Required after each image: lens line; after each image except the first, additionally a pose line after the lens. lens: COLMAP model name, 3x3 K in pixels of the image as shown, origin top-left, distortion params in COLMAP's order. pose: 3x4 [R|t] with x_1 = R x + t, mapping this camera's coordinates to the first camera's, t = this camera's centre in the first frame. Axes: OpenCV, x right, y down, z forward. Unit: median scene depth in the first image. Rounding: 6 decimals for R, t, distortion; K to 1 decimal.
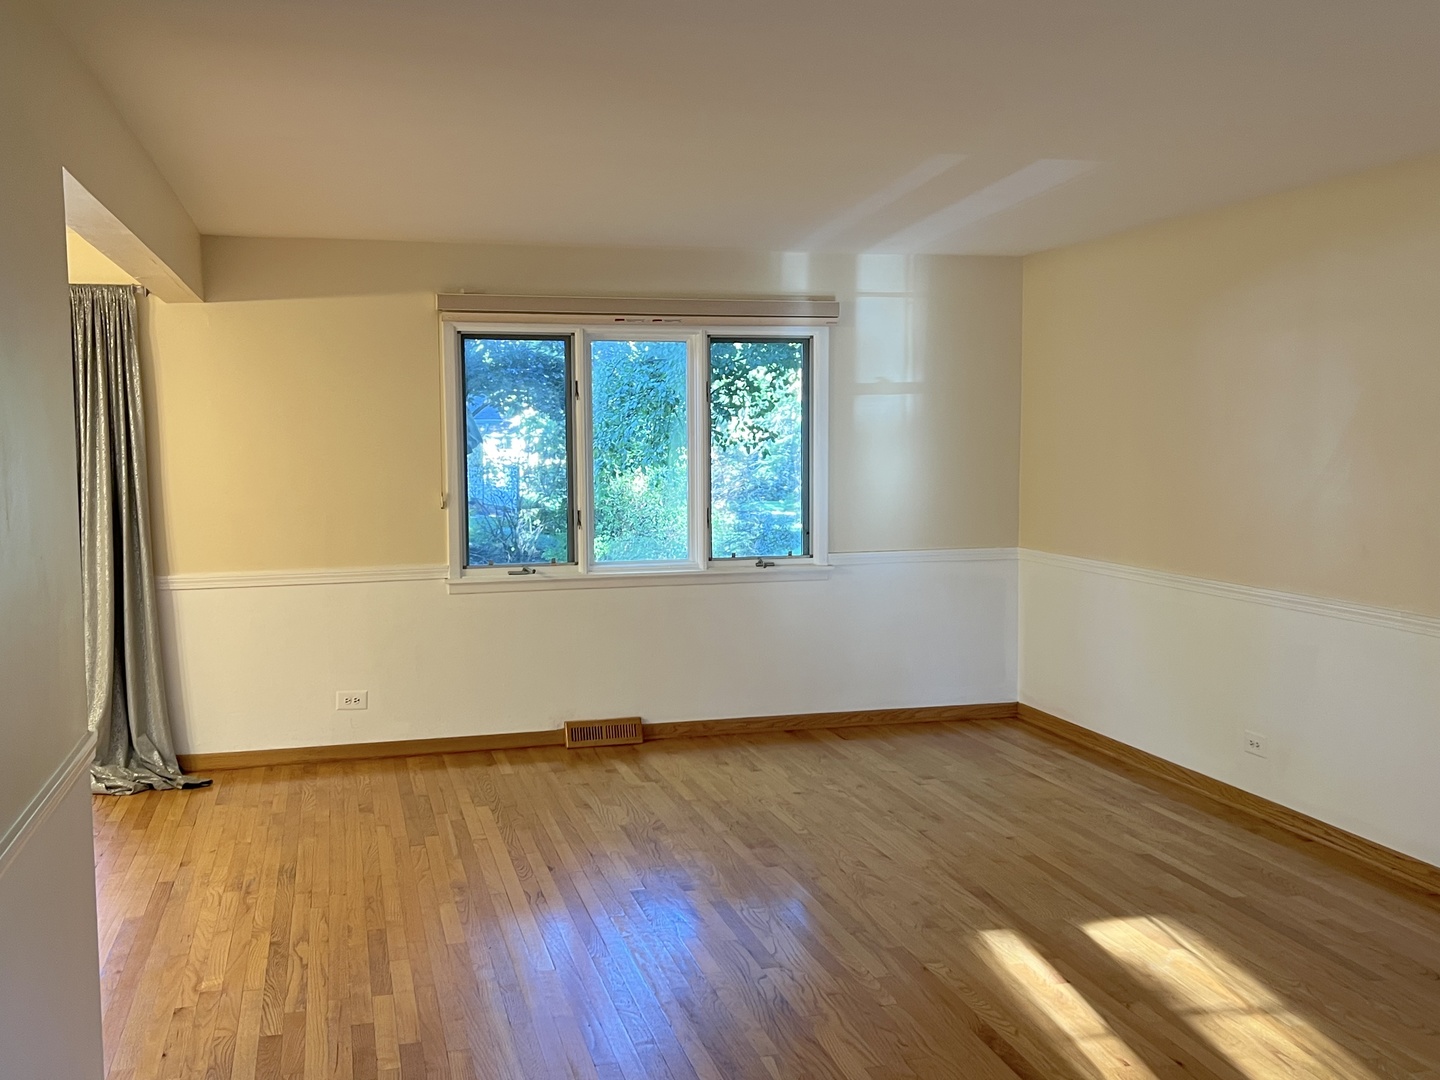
lens RADIAL K [[1429.0, 0, 720.0], [0, 1429.0, 540.0], [0, 0, 1]] dist [0.081031, -0.158537]
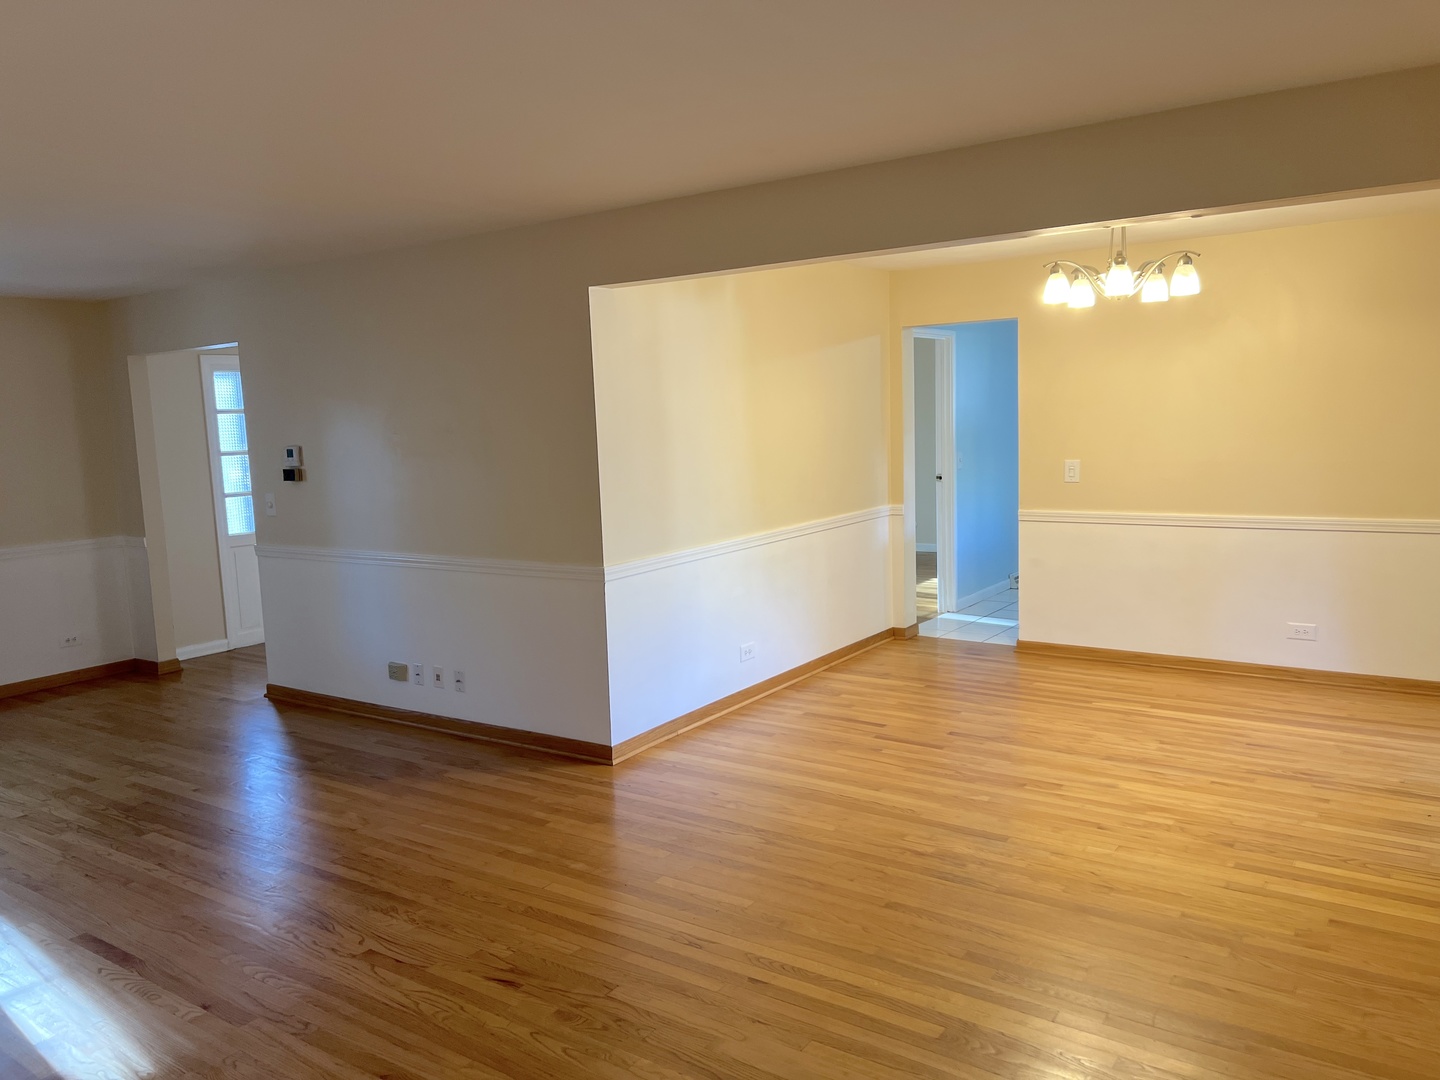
lens RADIAL K [[1101.7, 0, 720.0], [0, 1101.7, 540.0], [0, 0, 1]] dist [0.015290, 0.001064]
pose [[-0.767131, 0.111676, -0.631694, 0.235355], [-0.013136, 0.981789, 0.189521, -0.115105], [0.641355, 0.153685, -0.751694, 1.308316]]
